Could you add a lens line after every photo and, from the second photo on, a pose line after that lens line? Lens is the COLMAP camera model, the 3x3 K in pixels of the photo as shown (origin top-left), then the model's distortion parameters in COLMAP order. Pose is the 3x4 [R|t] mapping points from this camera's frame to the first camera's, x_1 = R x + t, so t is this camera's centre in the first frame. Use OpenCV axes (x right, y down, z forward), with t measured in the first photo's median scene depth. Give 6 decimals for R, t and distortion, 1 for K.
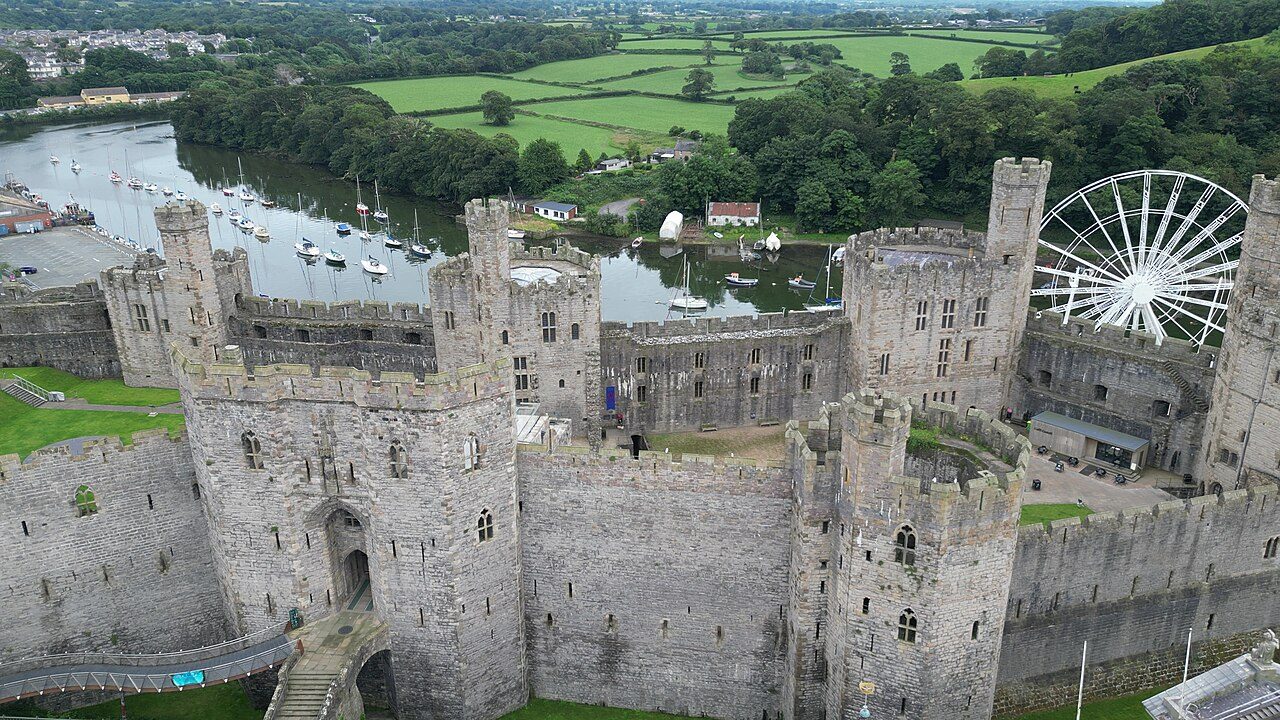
lens RADIAL K [[945.8, 0, 648.3], [0, 945.8, 357.7], [0, 0, 1]] dist [0.078033, -0.085158]
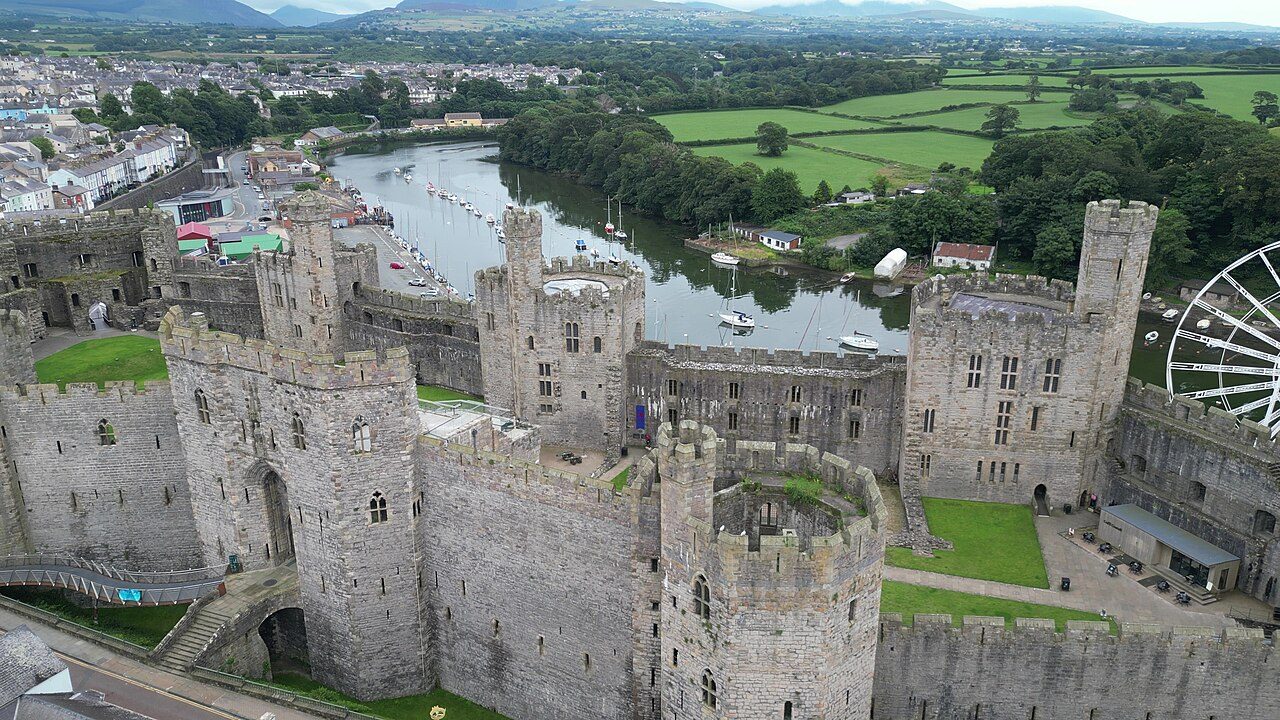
lens RADIAL K [[945.8, 0, 642.4], [0, 945.8, 355.8], [0, 0, 1]] dist [0.078033, -0.085158]
pose [[0.935408, 0.112577, -0.335168, 0.288505], [-0.124764, 0.992073, -0.014980, -0.006570], [0.330825, 0.055829, 0.942039, 0.065222]]
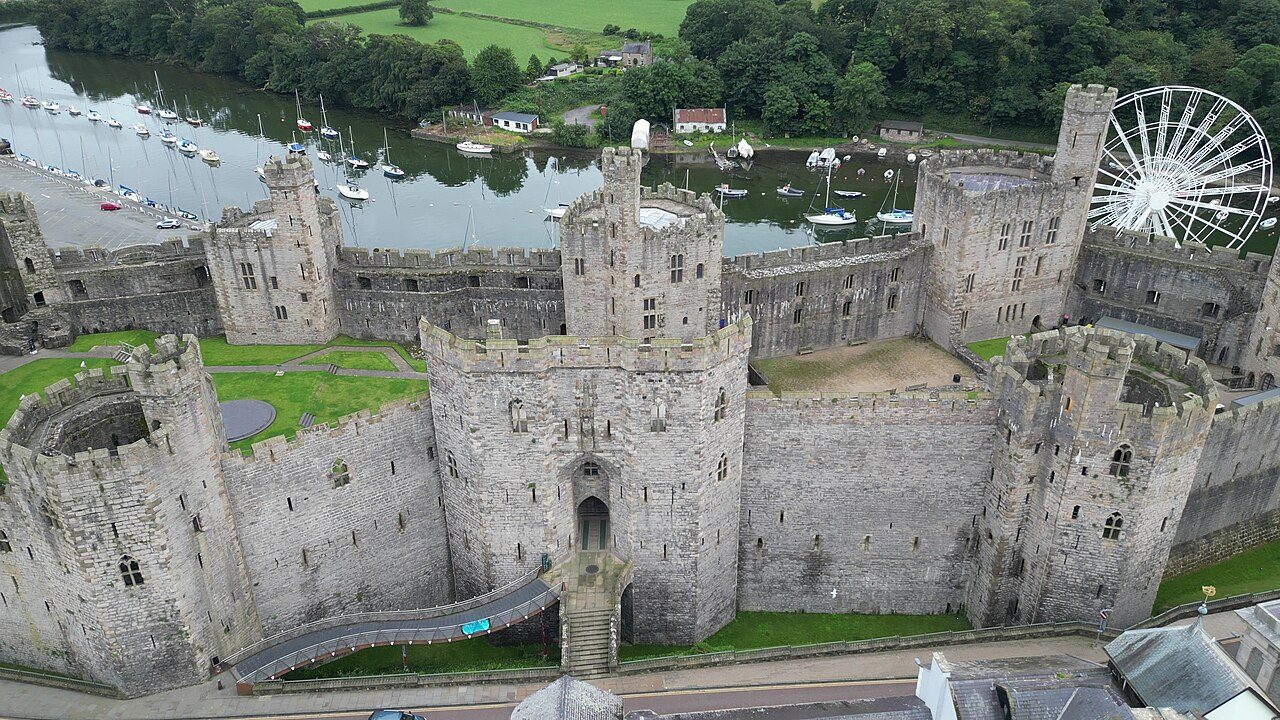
lens RADIAL K [[945.8, 0, 651.7], [0, 945.8, 357.4], [0, 0, 1]] dist [0.078033, -0.085158]
pose [[0.989634, -0.065211, 0.127956, -0.256193], [0.050233, 0.991863, 0.116979, -0.054777], [-0.134543, -0.109339, 0.984857, -0.036612]]
